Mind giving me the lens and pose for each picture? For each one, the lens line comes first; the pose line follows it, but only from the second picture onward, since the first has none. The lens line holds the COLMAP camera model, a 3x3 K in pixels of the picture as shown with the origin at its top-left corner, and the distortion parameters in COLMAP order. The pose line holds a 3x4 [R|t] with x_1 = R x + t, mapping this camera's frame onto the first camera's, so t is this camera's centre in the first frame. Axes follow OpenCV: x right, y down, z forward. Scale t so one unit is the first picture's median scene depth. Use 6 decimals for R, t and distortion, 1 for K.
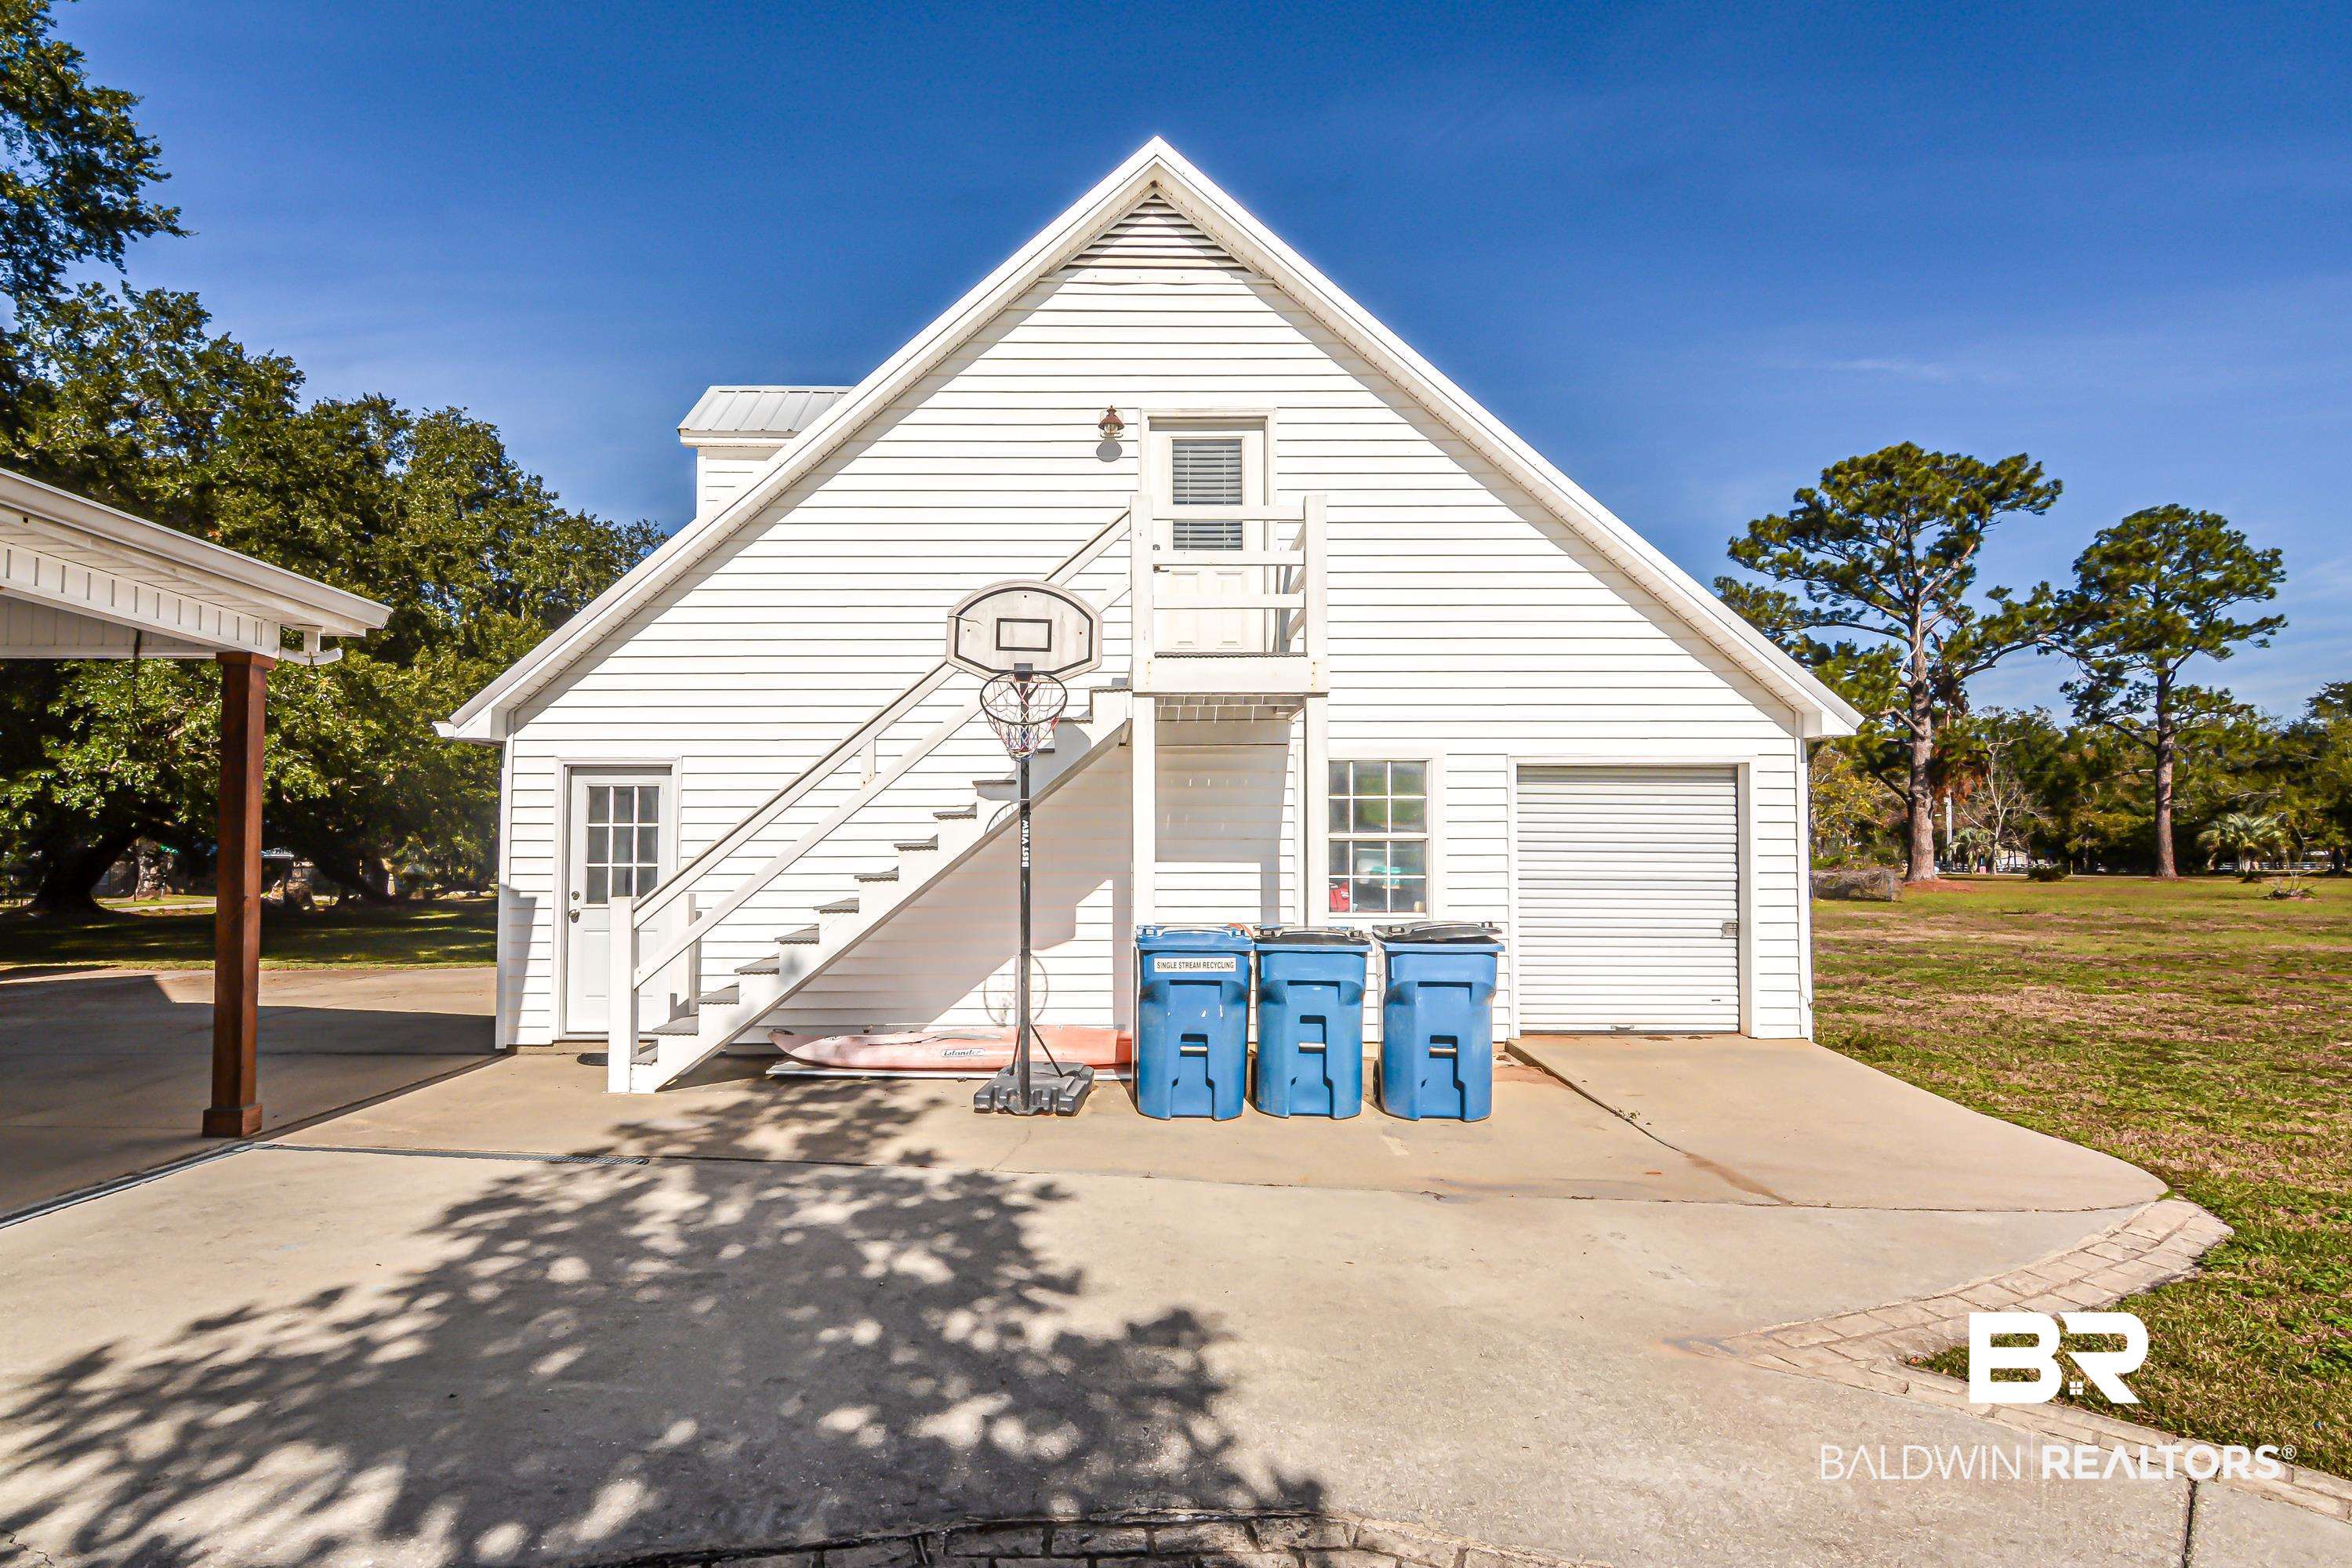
lens RADIAL K [[1180.9, 0, 1085.7], [0, 1180.9, 853.9], [0, 0, 1]] dist [-0.003100, -0.000187]
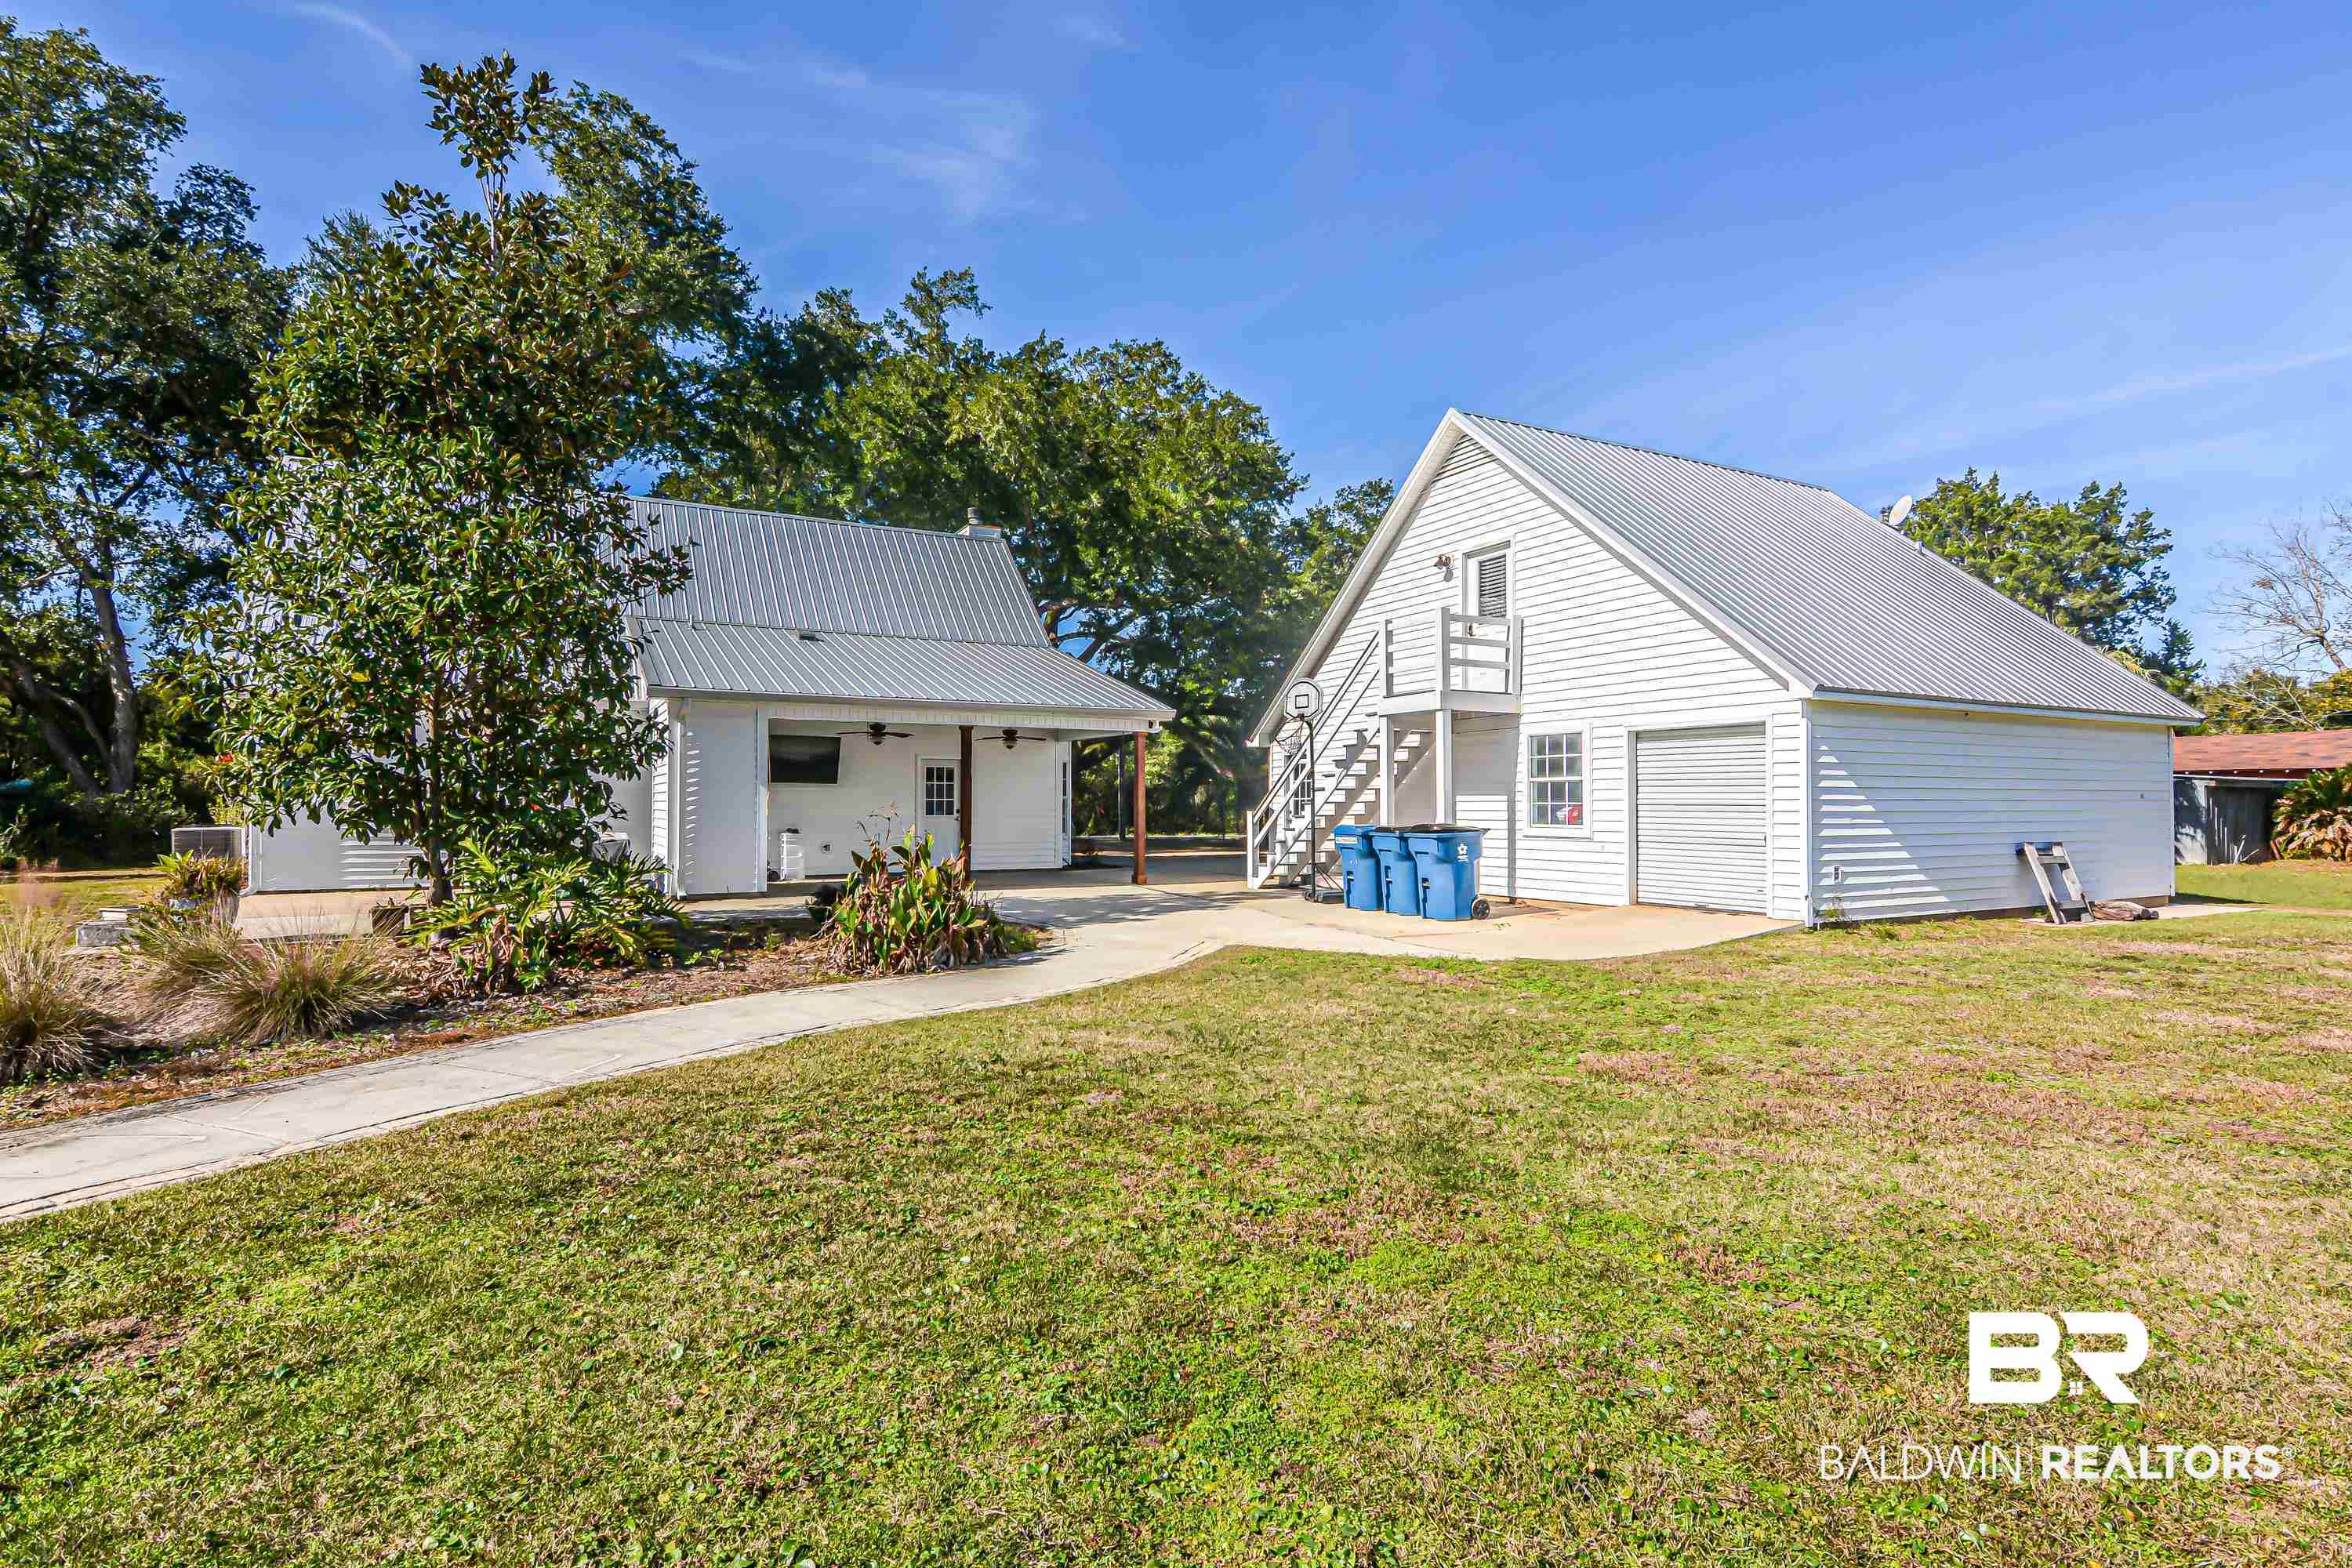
lens RADIAL K [[1180.9, 0, 1178.3], [0, 1180.9, 789.7], [0, 0, 1]] dist [-0.003100, -0.000187]
pose [[0.497781, -0.014795, -0.867177, 1.434400], [0.015834, 0.999843, -0.007970, 0.004816], [0.867158, -0.009763, 0.497937, -0.306856]]
